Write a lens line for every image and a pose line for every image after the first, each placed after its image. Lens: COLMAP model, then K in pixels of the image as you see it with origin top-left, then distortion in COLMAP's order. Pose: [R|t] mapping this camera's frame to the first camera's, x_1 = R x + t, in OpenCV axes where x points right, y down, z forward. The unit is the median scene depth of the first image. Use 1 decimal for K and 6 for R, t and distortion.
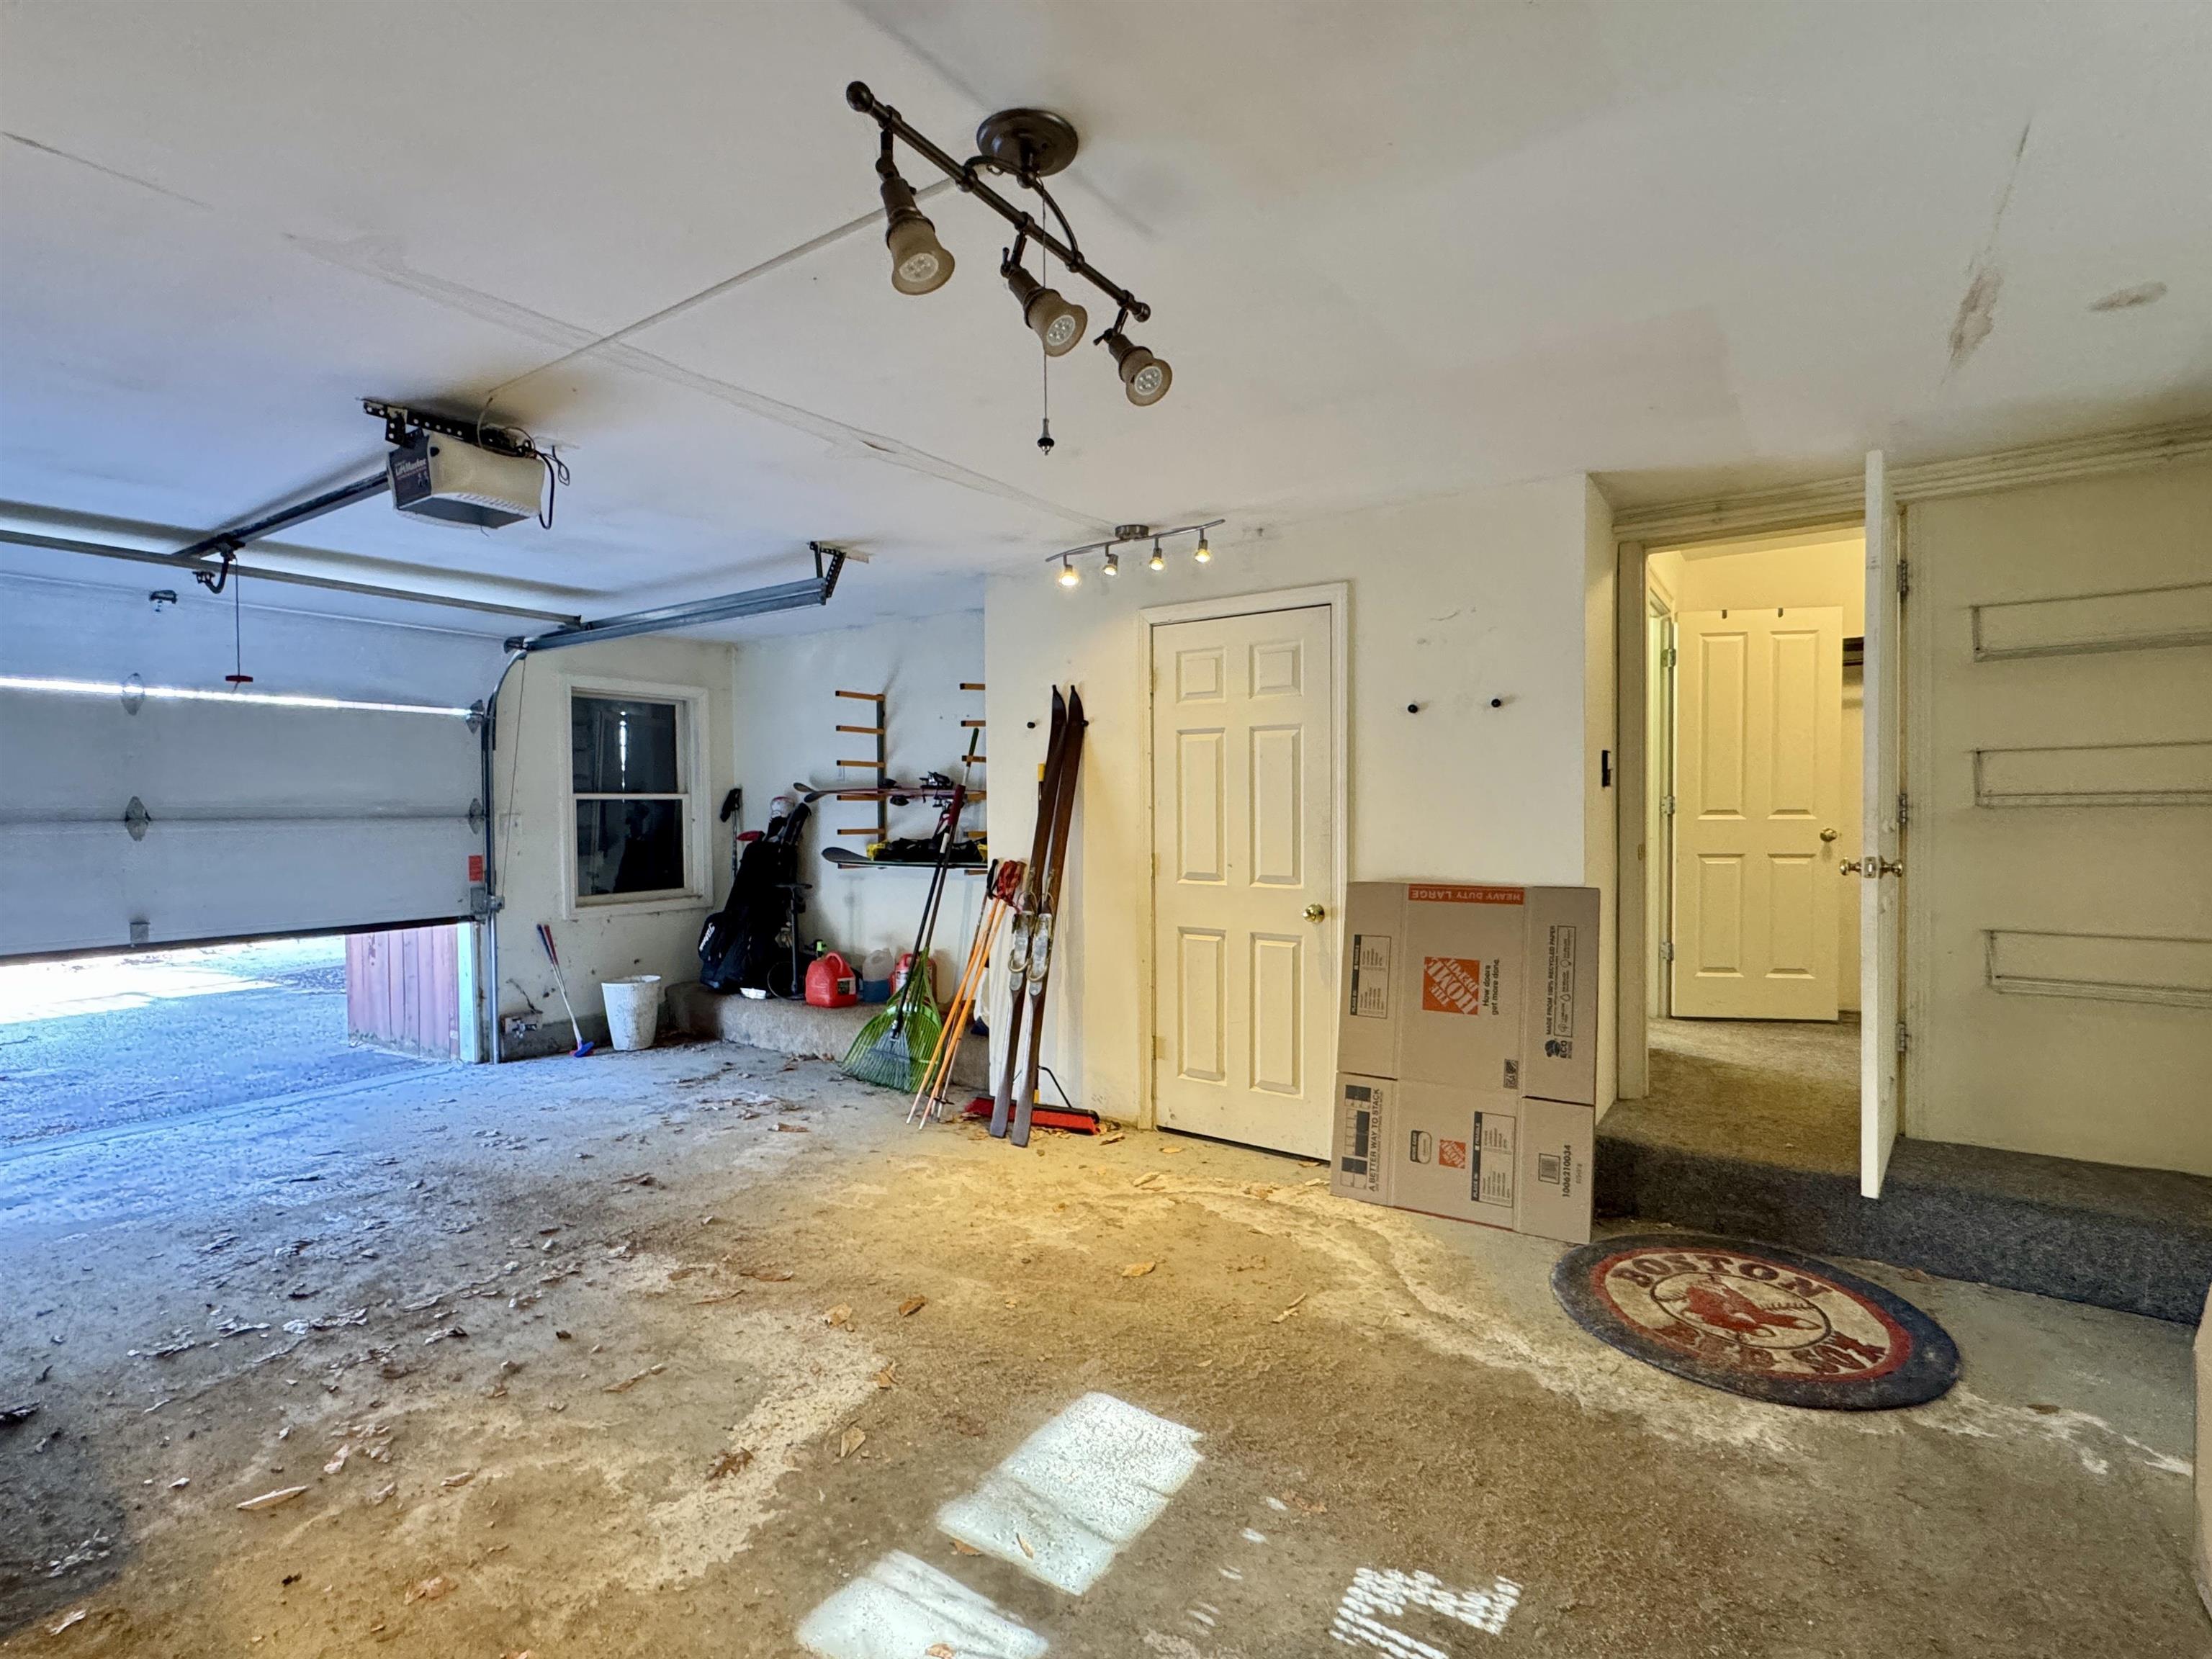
lens RADIAL K [[1044.6, 0, 1096.8], [0, 1044.6, 830.0], [0, 0, 1]] dist [-0.000756, -0.000564]
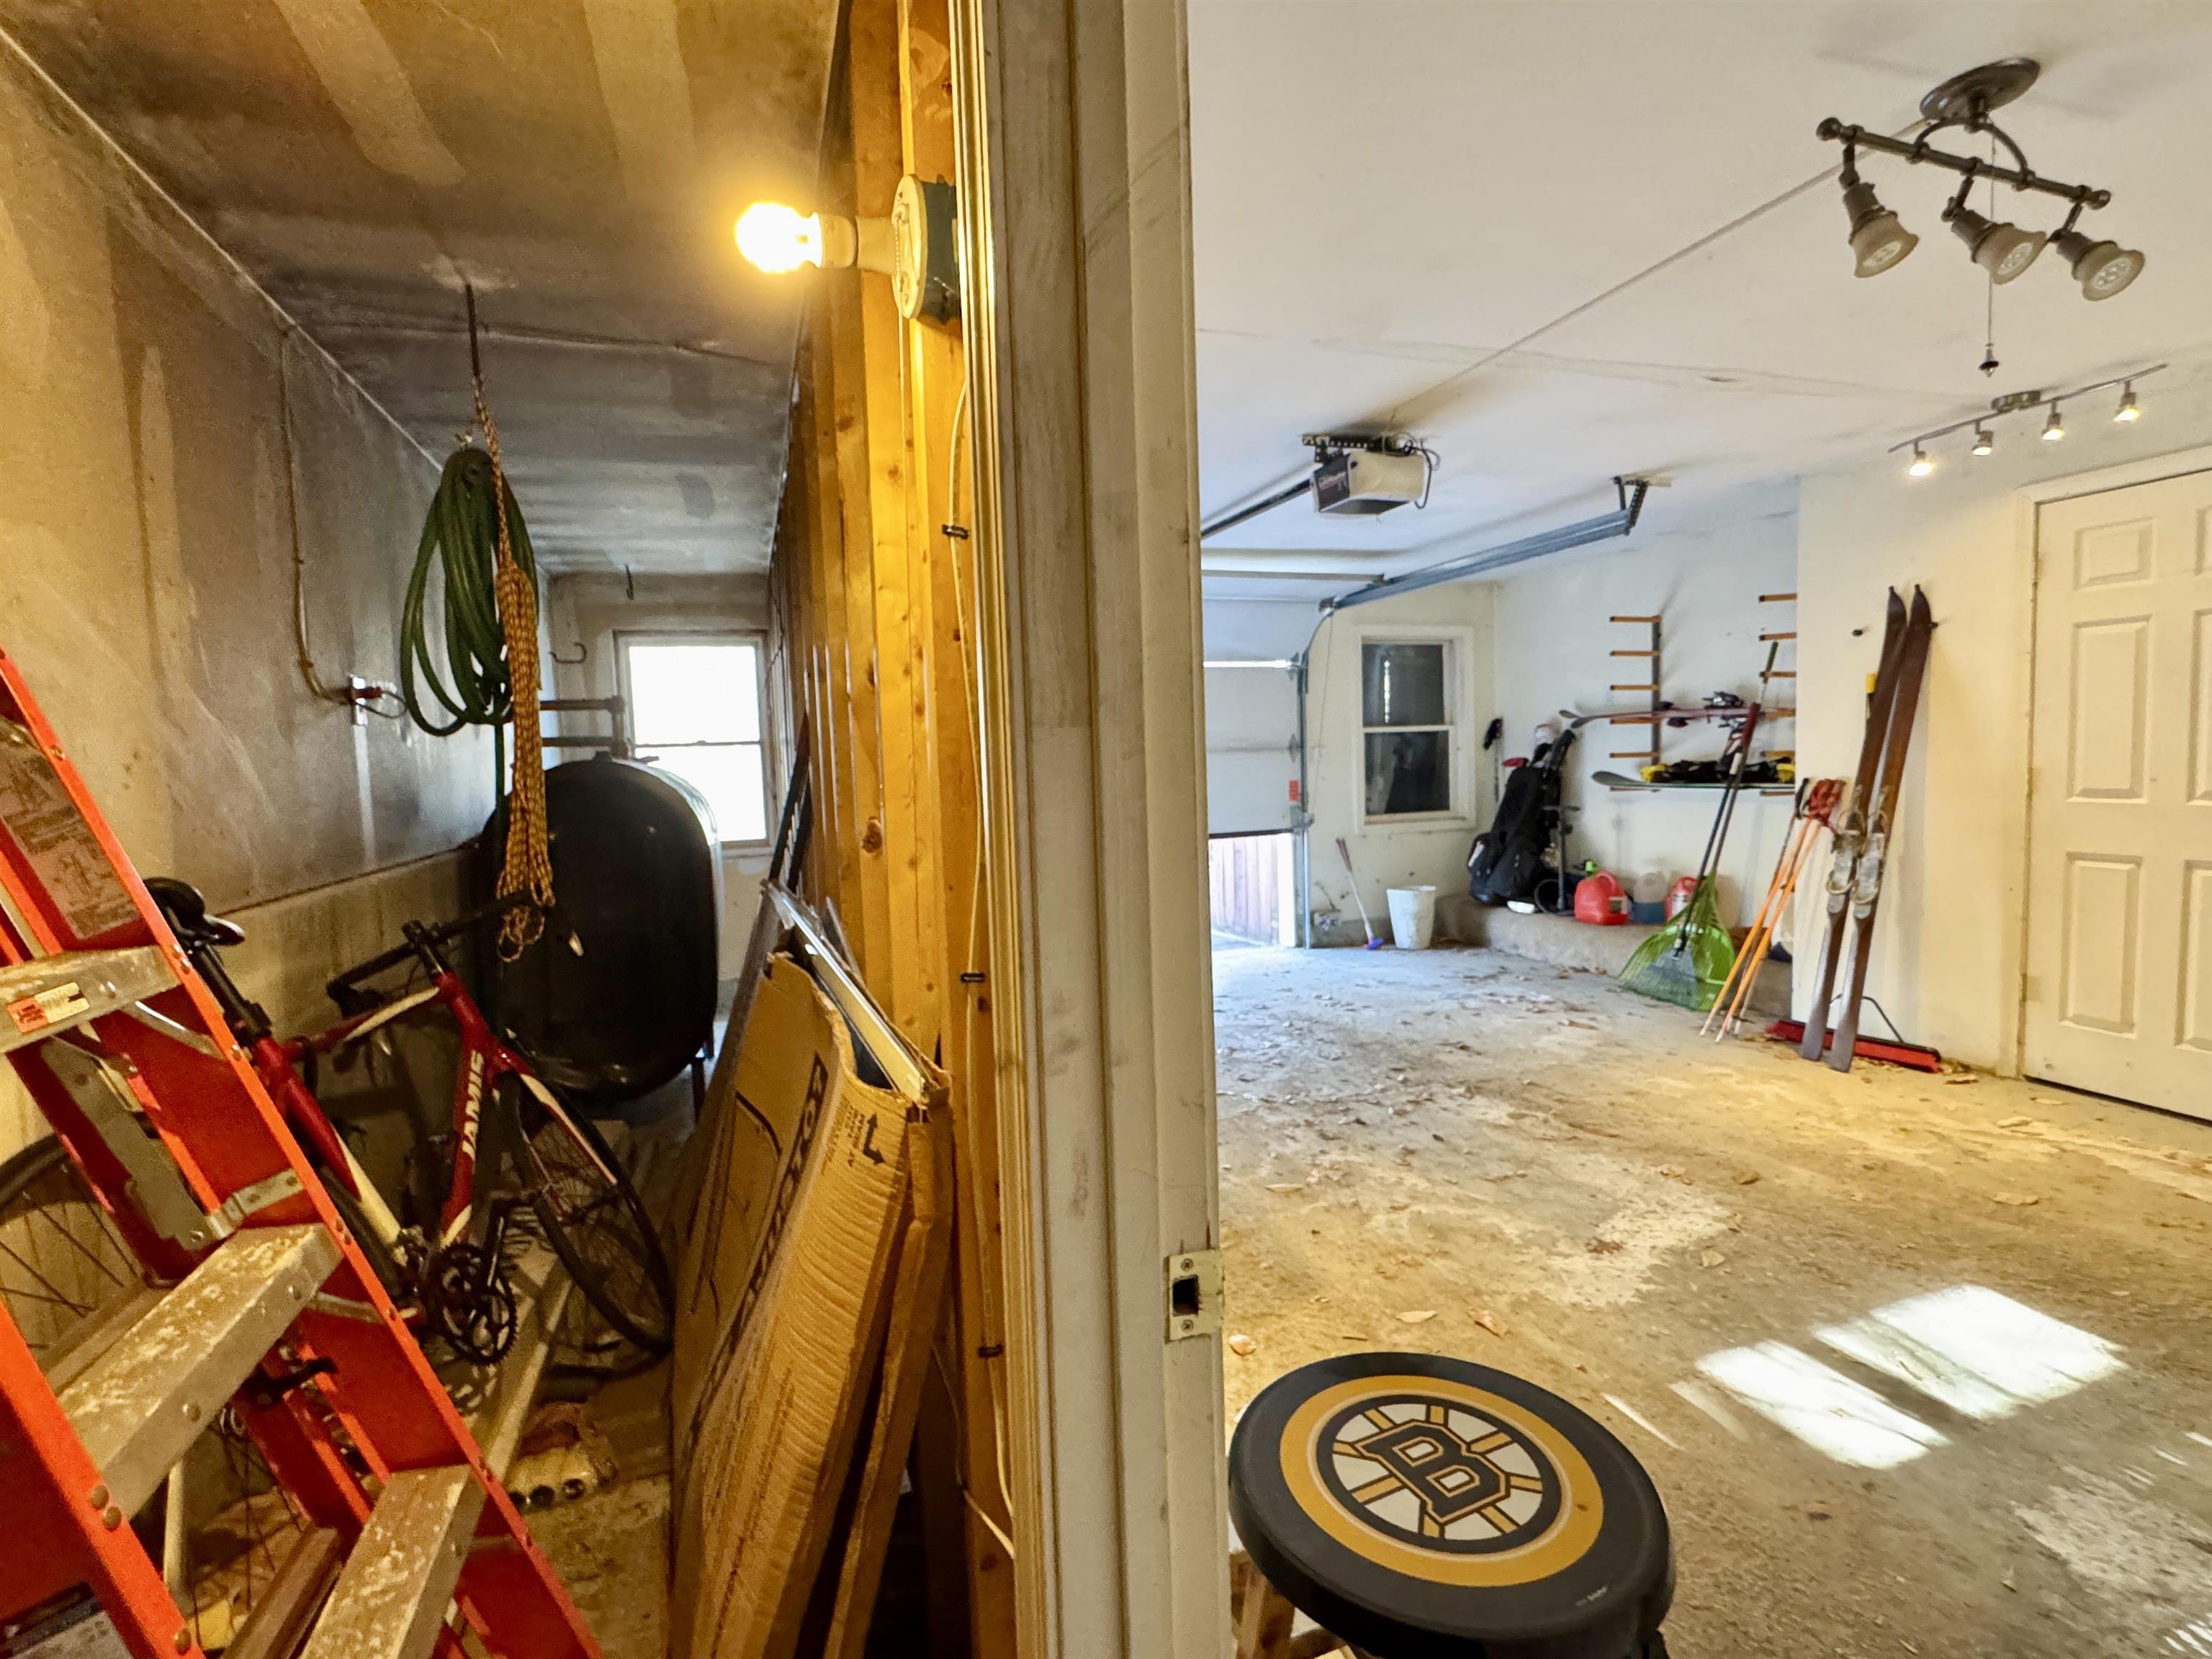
lens RADIAL K [[1044.6, 0, 1109.5], [0, 1044.6, 829.9], [0, 0, 1]] dist [-0.000756, -0.000564]
pose [[0.805792, 0.021686, -0.591801, -0.062077], [0.014144, 0.998339, 0.055841, 0.018402], [0.592029, -0.053367, 0.804148, -0.207492]]
